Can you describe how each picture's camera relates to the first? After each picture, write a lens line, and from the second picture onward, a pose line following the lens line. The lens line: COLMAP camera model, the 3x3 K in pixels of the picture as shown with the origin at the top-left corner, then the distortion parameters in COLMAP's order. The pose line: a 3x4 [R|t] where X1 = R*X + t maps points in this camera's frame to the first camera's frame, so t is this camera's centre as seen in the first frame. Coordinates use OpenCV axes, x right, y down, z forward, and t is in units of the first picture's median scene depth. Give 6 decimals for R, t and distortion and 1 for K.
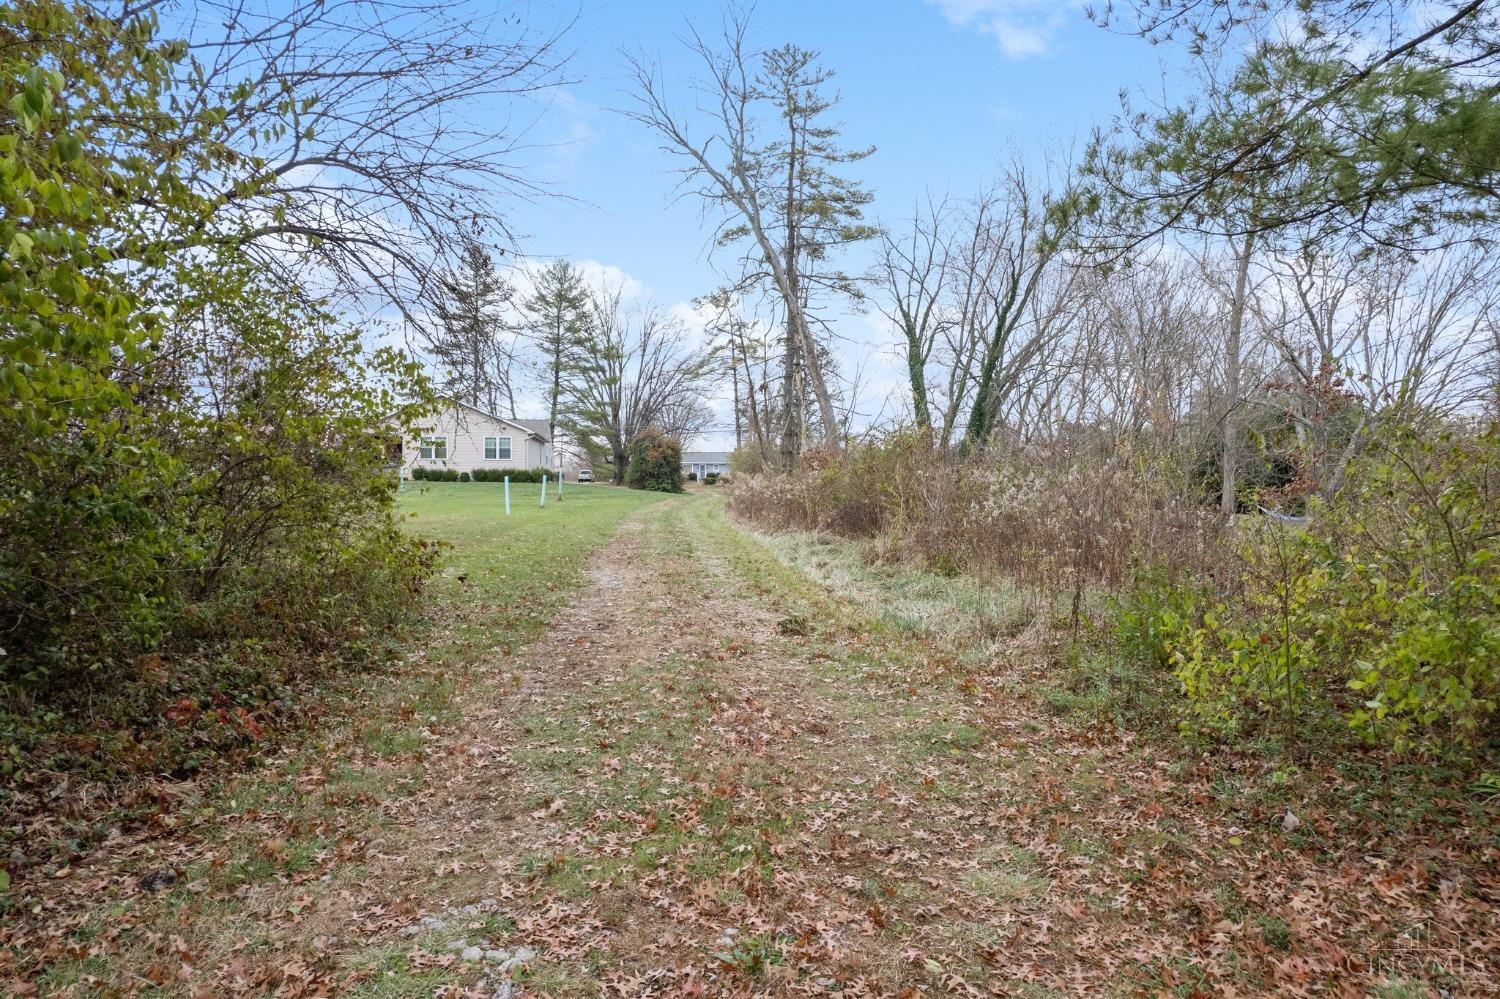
lens RADIAL K [[921.9, 0, 750.0], [0, 921.9, 499.5], [0, 0, 1]] dist [-0.070377, 0.053306]
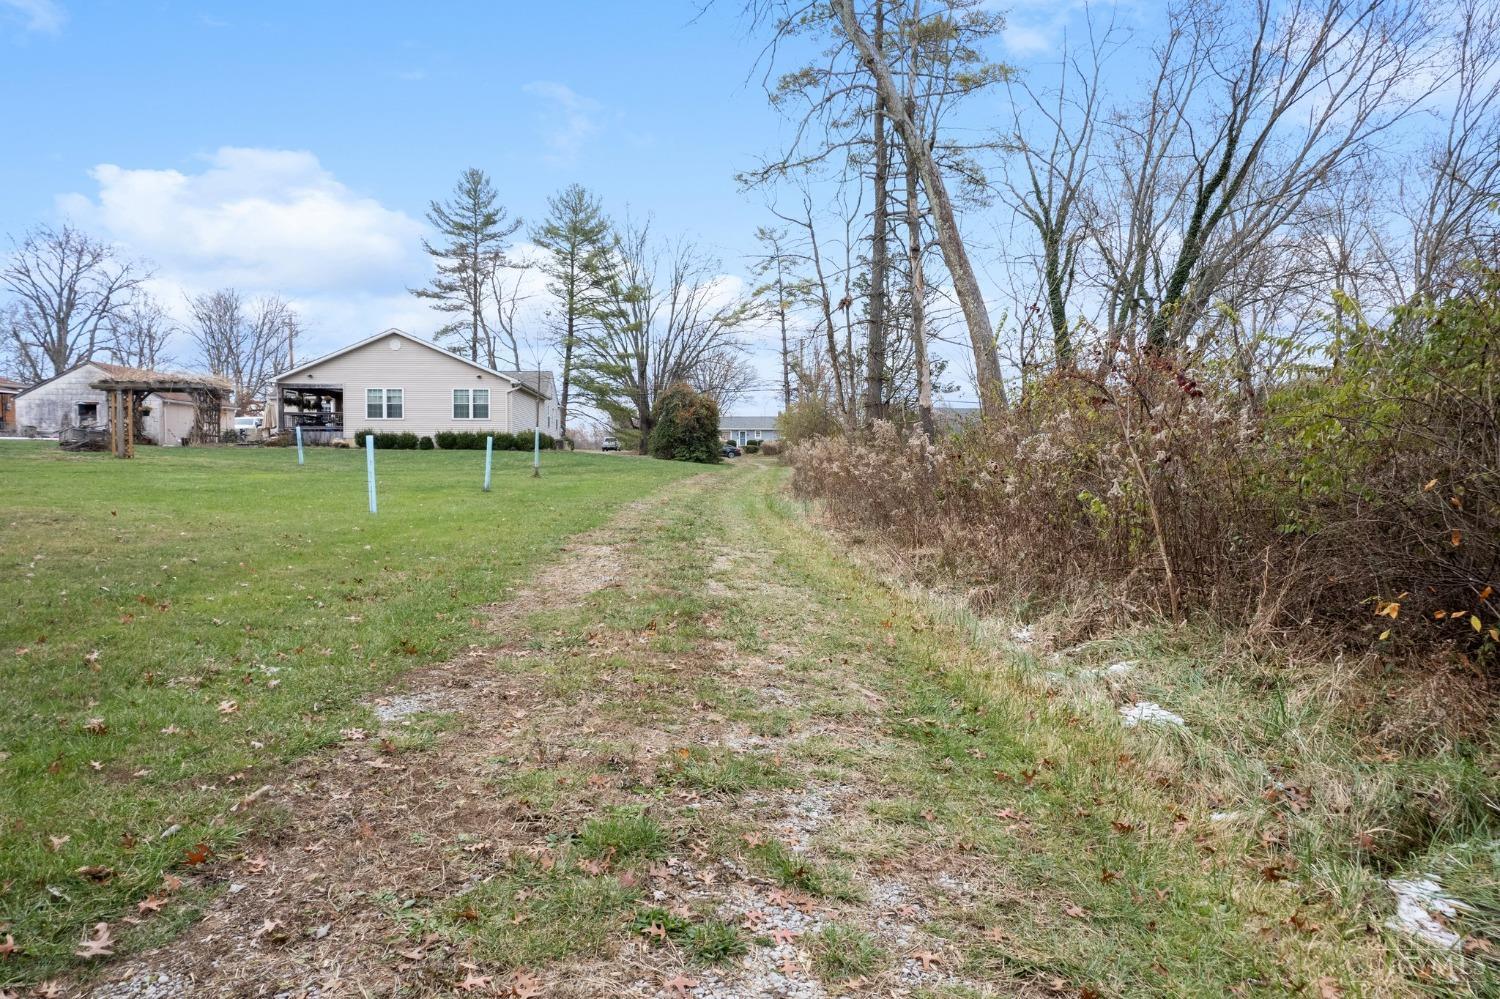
lens RADIAL K [[921.9, 0, 750.0], [0, 921.9, 499.5], [0, 0, 1]] dist [-0.070377, 0.053306]
pose [[0.999187, 0.001328, -0.040305, -0.012542], [0.000032, 0.999431, 0.033741, -0.002296], [0.040327, -0.033715, 0.998618, 0.163609]]
